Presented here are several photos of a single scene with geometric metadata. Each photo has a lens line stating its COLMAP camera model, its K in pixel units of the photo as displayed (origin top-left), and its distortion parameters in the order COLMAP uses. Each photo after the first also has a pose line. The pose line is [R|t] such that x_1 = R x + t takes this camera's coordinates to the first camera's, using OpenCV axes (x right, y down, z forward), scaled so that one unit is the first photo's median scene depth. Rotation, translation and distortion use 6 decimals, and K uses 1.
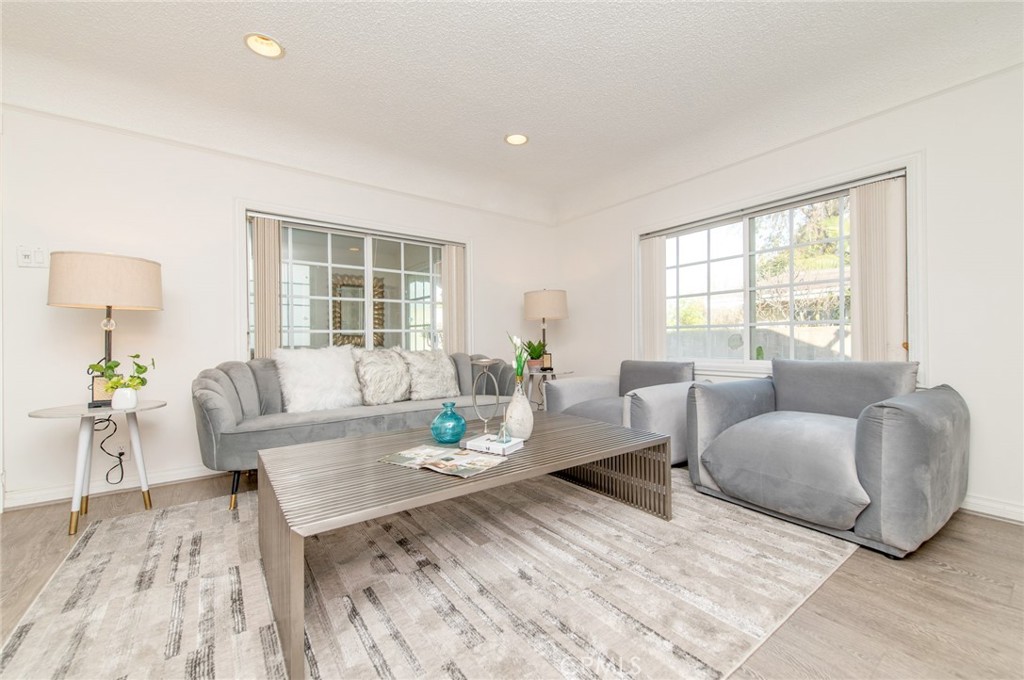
lens RADIAL K [[400.2, 0, 506.7], [0, 400.2, 337.5], [0, 0, 1]] dist [0.006495, -0.001771]
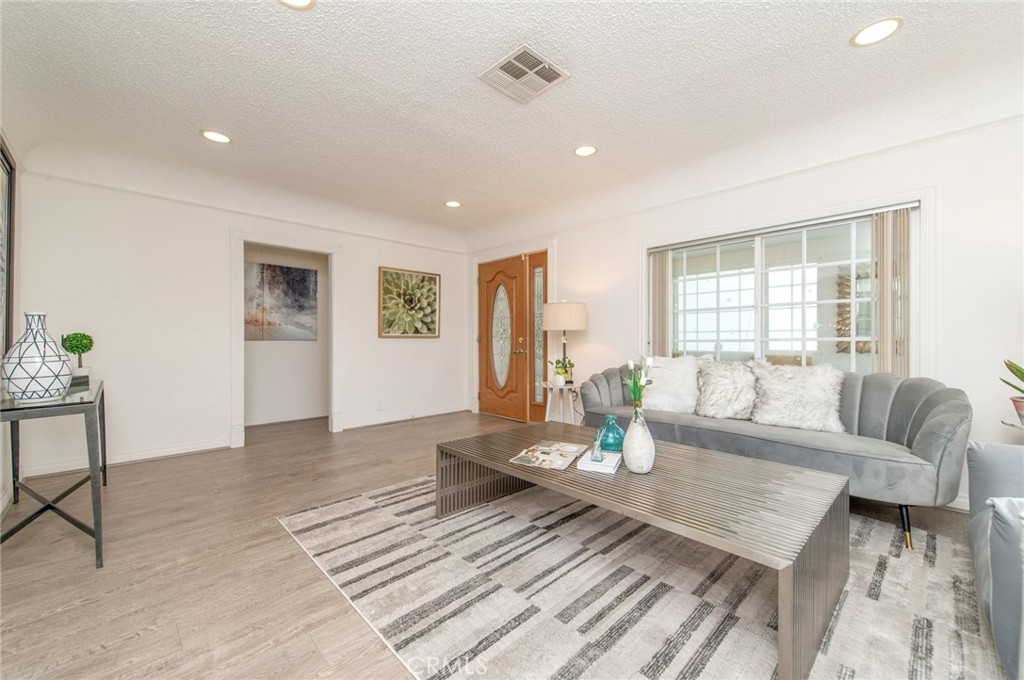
lens RADIAL K [[400.2, 0, 516.4], [0, 400.2, 341.7], [0, 0, 1]] dist [0.006495, -0.001771]
pose [[0.155998, 0.002430, -0.987754, 0.980670], [0.000452, 0.999997, 0.002531, -0.026317], [0.987757, -0.000842, 0.155996, 0.709849]]
